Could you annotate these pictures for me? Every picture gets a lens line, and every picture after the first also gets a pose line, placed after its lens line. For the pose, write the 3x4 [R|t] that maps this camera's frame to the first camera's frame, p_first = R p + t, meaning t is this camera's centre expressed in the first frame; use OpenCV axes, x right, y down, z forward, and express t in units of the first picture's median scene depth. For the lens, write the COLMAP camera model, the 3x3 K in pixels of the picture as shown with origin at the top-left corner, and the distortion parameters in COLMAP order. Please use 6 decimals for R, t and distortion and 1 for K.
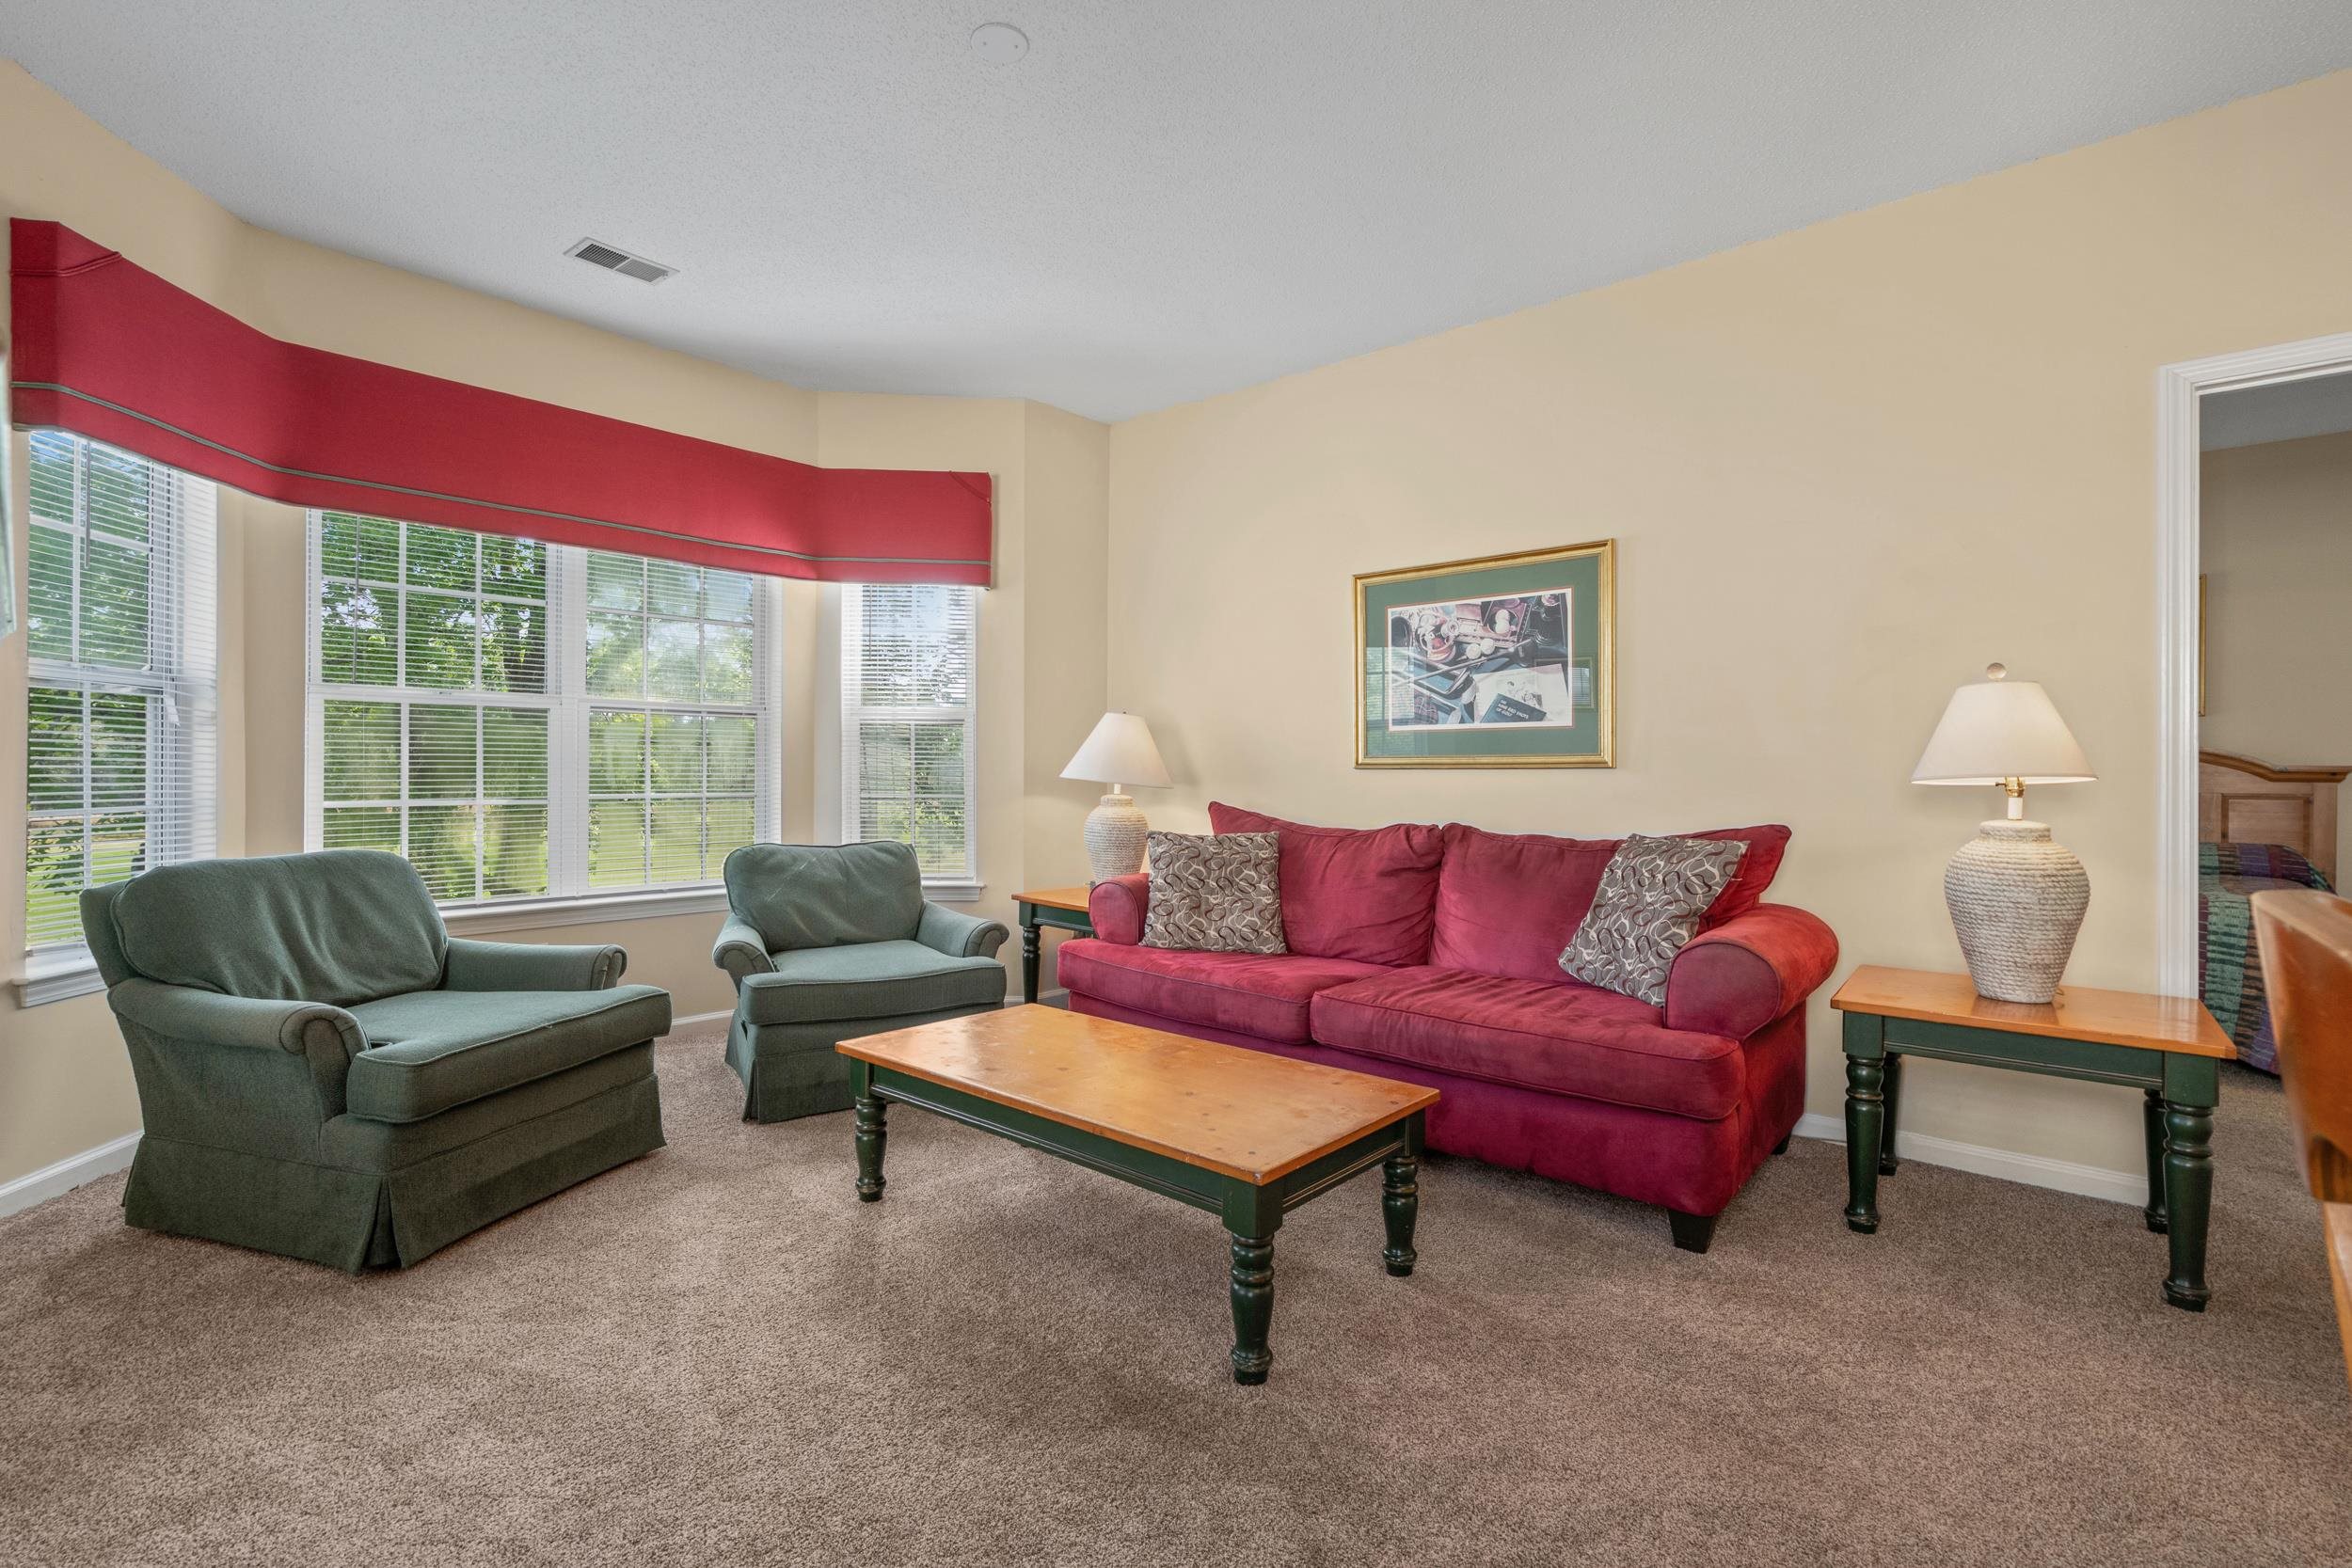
lens RADIAL K [[1091.9, 0, 1188.1], [0, 1091.9, 776.1], [0, 0, 1]] dist [-0.005259, 0.001595]
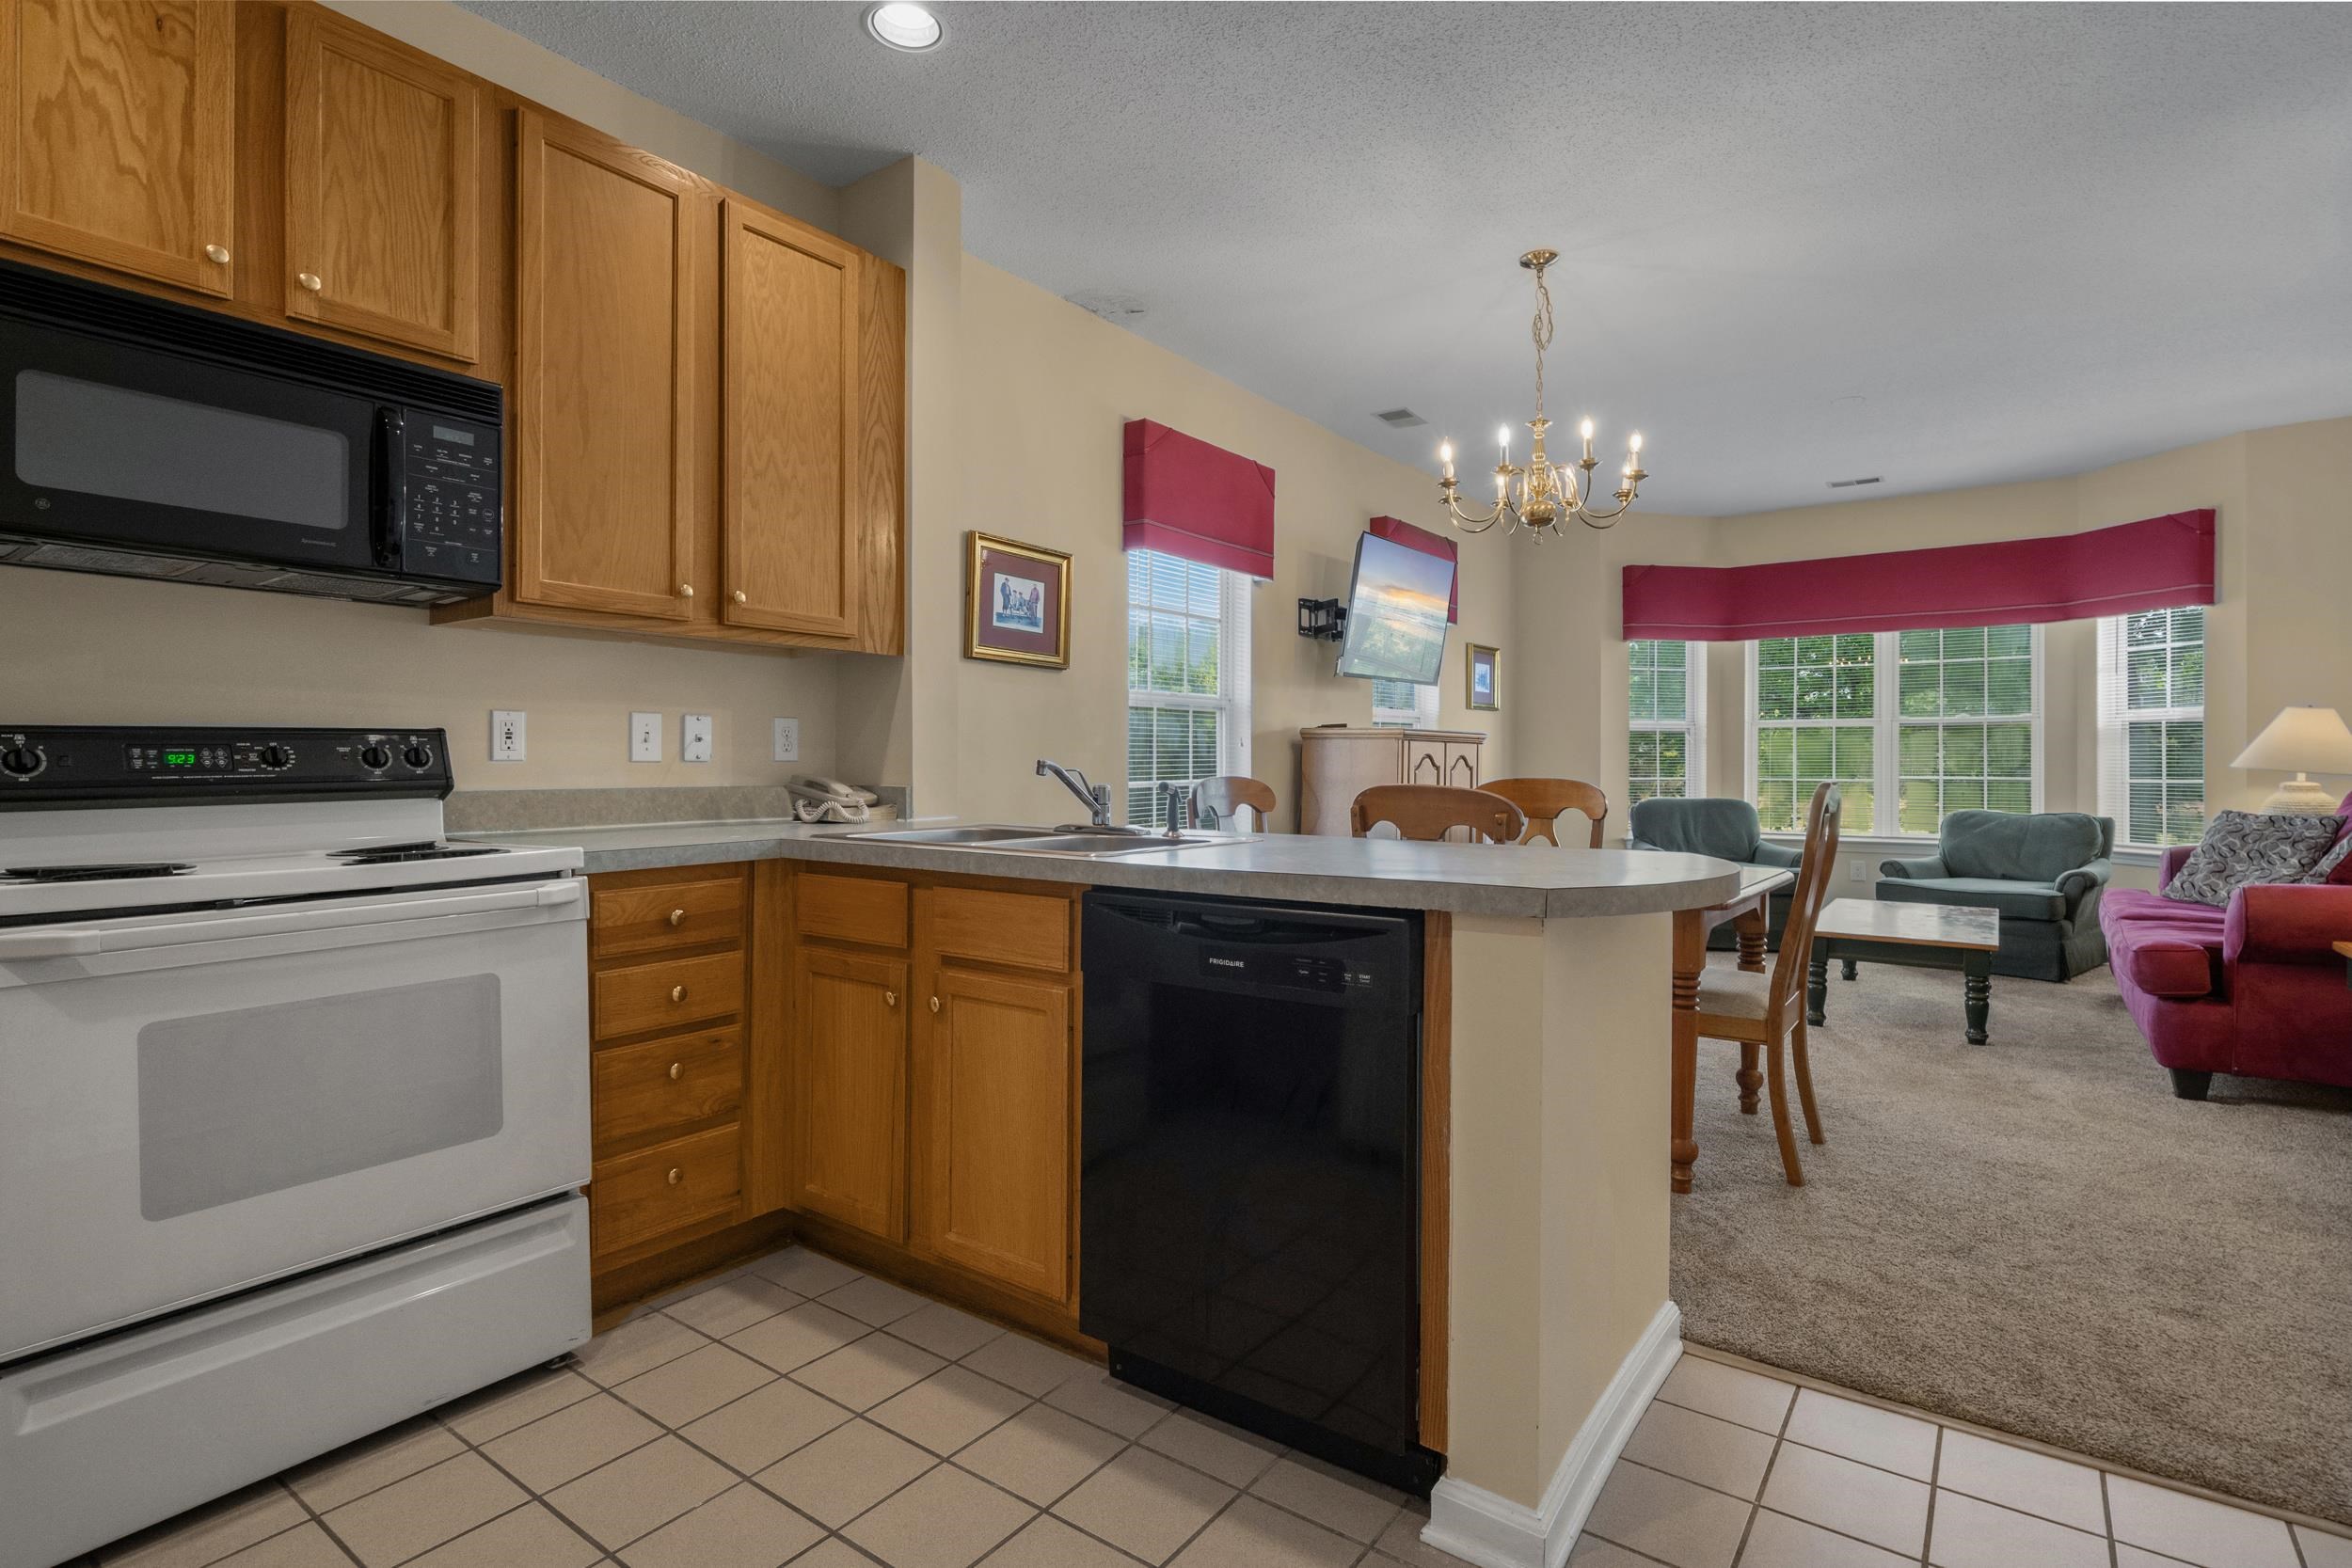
lens RADIAL K [[1150.5, 0, 1211.1], [0, 1150.5, 762.7], [0, 0, 1]] dist [0.000329, 0.000258]
pose [[0.097763, -0.005702, -0.995193, 1.149347], [-0.000025, 0.999984, -0.005732, 0.005567], [0.995210, 0.000585, 0.097761, -0.239972]]
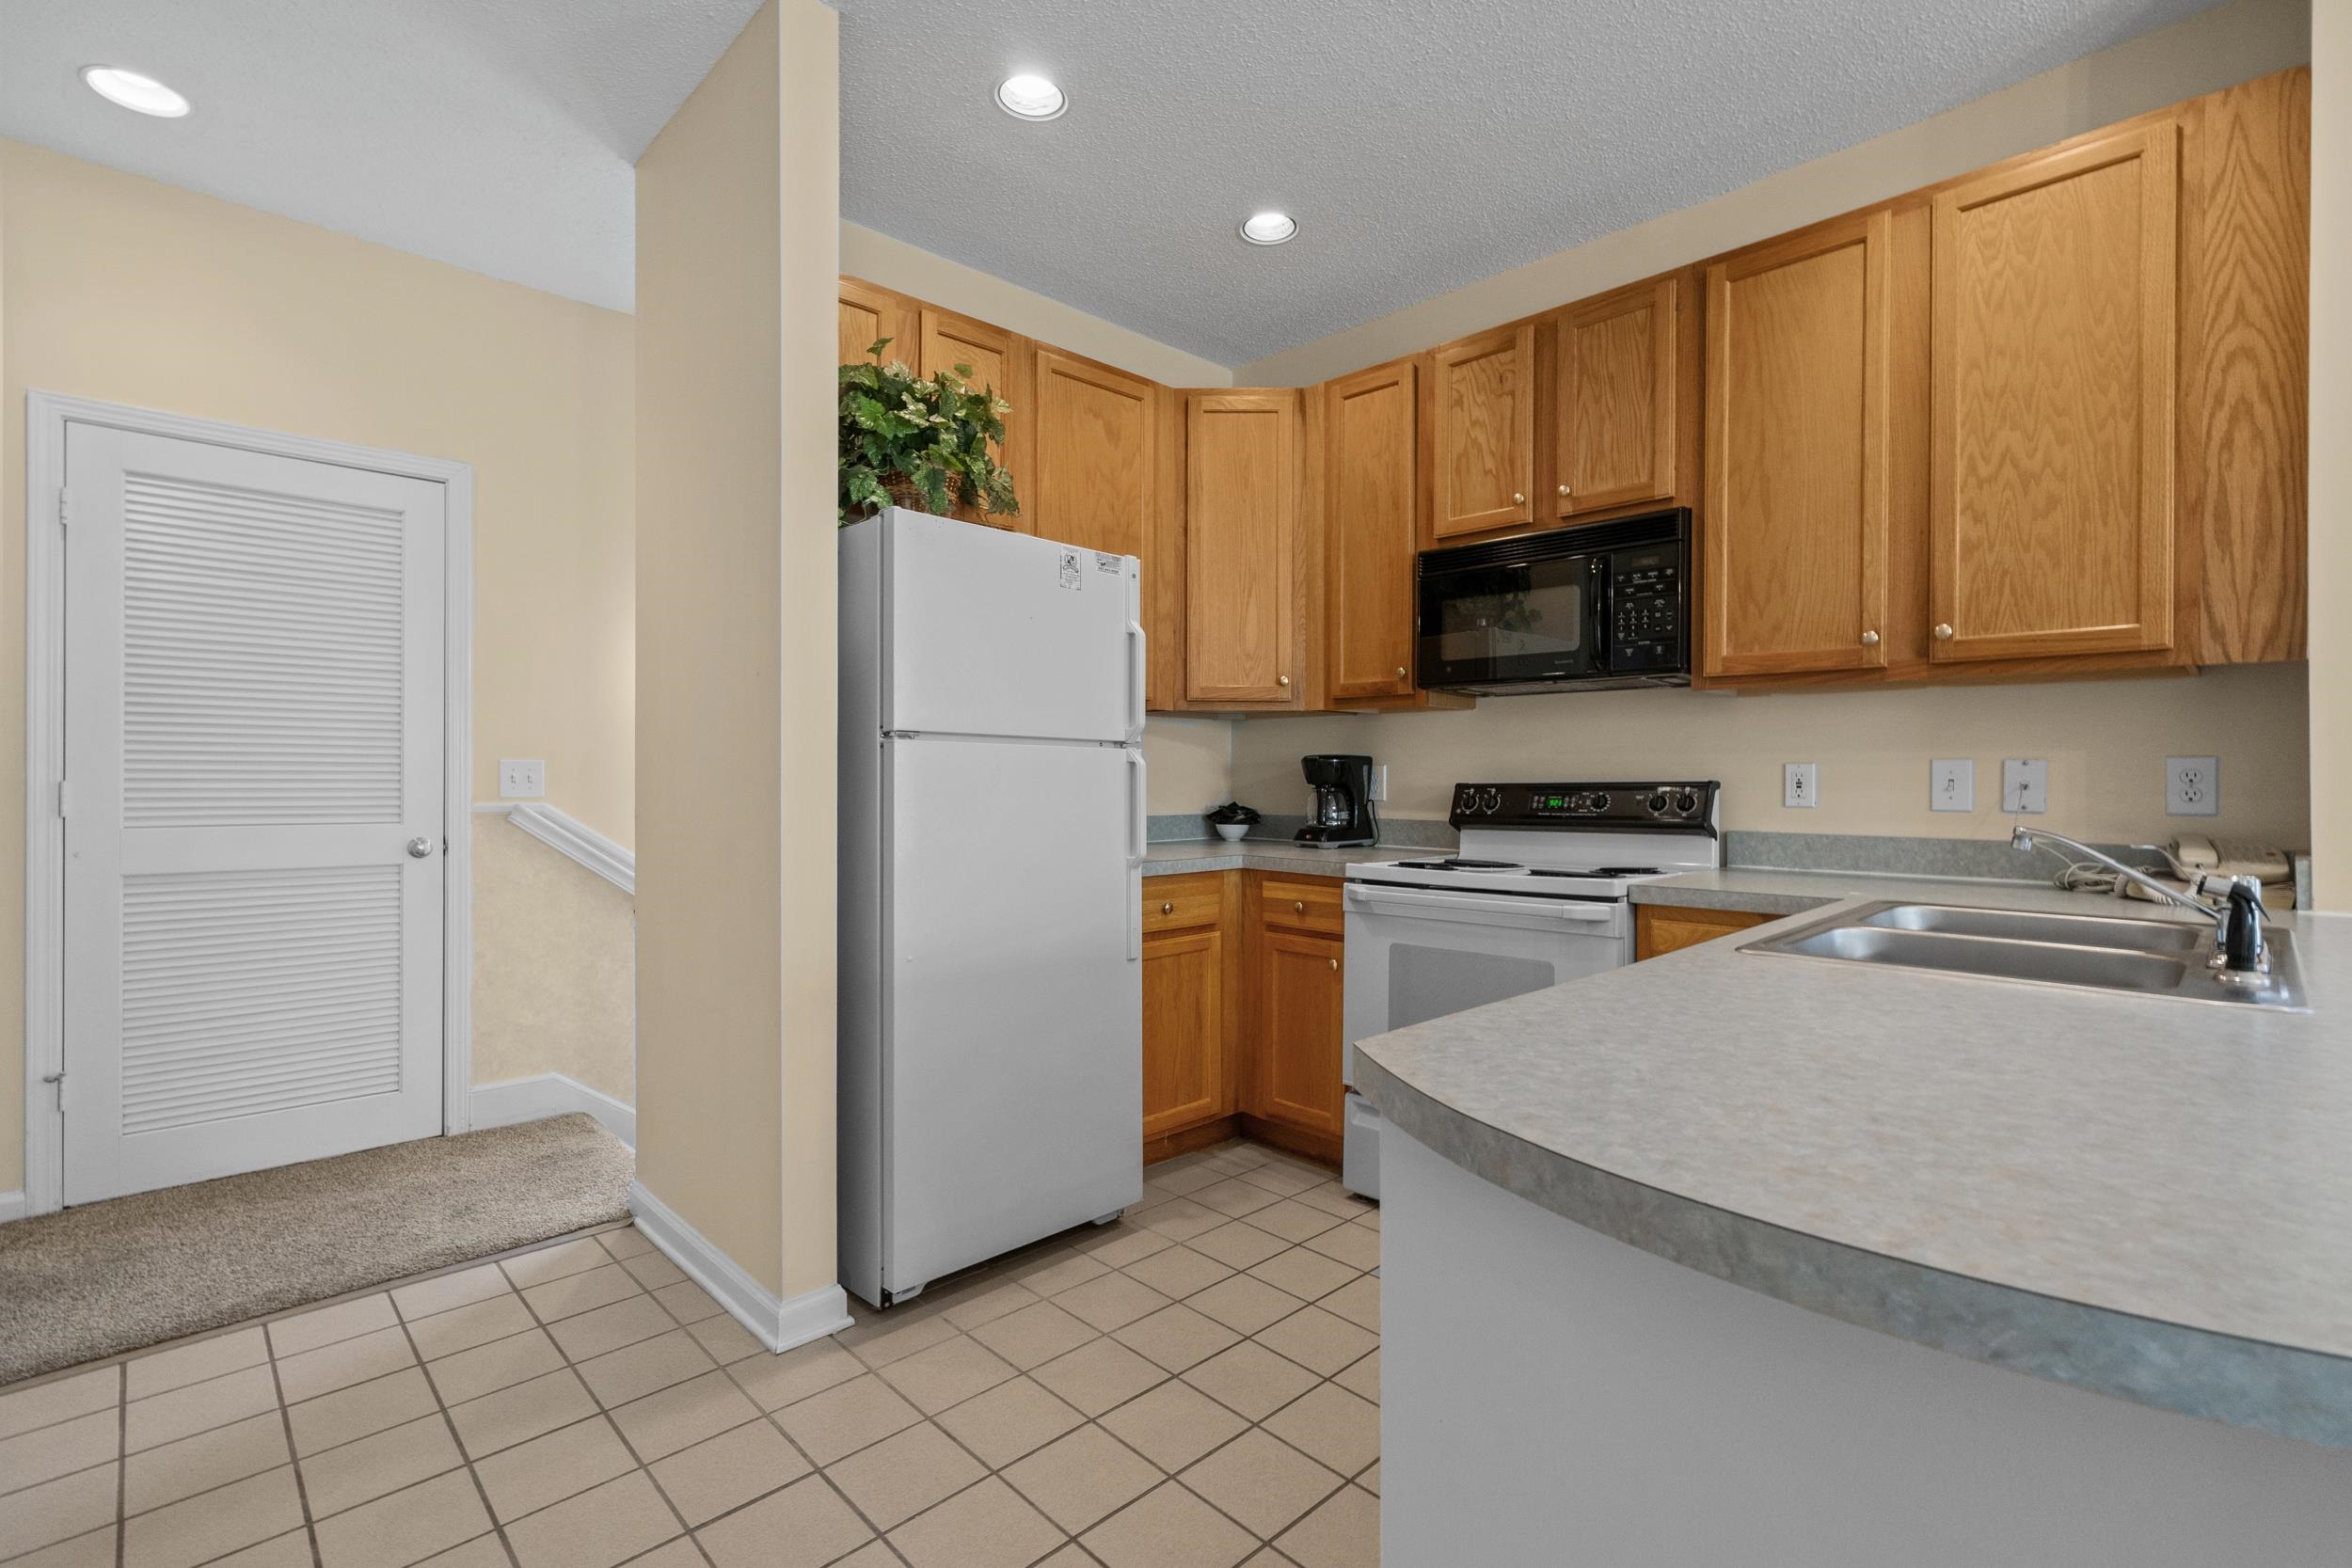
lens RADIAL K [[1091.9, 0, 1175.6], [0, 1091.9, 783.0], [0, 0, 1]] dist [-0.005259, 0.001595]
pose [[-0.994521, -0.008845, 0.104166, 0.820830], [-0.008129, 0.999940, 0.007299, -0.014668], [-0.104225, 0.006412, -0.994533, 0.131547]]
